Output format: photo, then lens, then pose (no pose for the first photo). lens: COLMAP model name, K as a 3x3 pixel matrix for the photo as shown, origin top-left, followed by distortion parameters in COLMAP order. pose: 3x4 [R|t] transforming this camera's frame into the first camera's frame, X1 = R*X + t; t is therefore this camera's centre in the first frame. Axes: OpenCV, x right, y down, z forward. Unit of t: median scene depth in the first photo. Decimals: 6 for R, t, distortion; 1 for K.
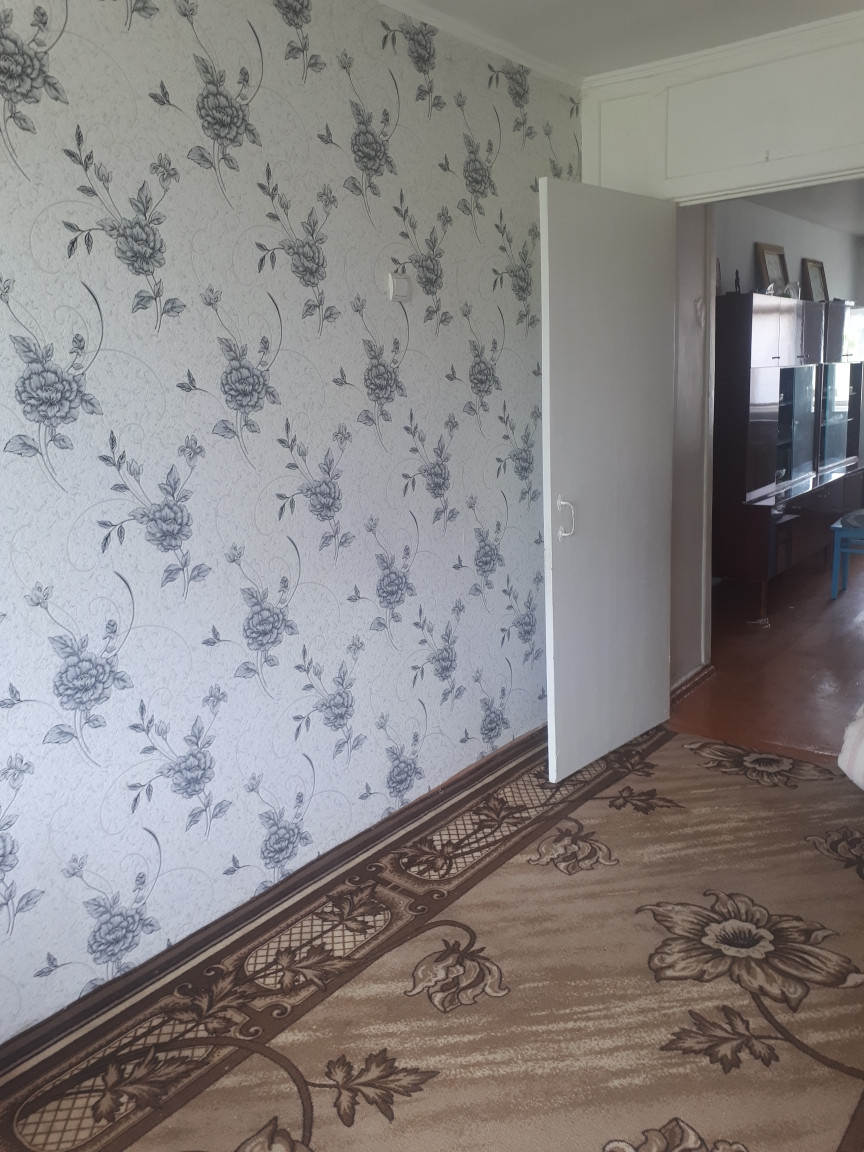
lens RADIAL K [[922.8, 0, 432.3], [0, 922.8, 575.2], [0, 0, 1]] dist [-0.011284, -0.007145]
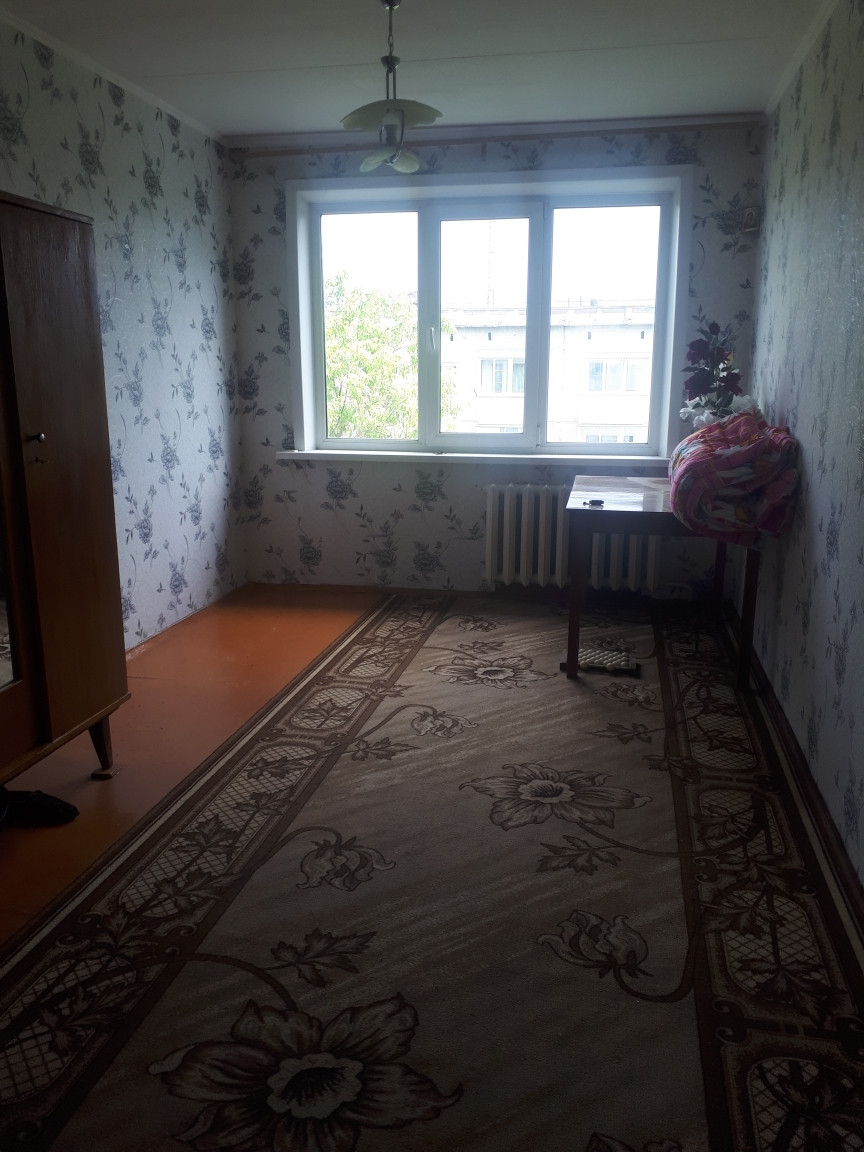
lens RADIAL K [[922.8, 0, 432.3], [0, 922.8, 576.6], [0, 0, 1]] dist [-0.011284, -0.007145]
pose [[-0.888570, 0.133337, -0.438937, 0.543904], [-0.068256, 0.907749, 0.413923, -0.280836], [0.453636, 0.397759, -0.797497, 1.543331]]
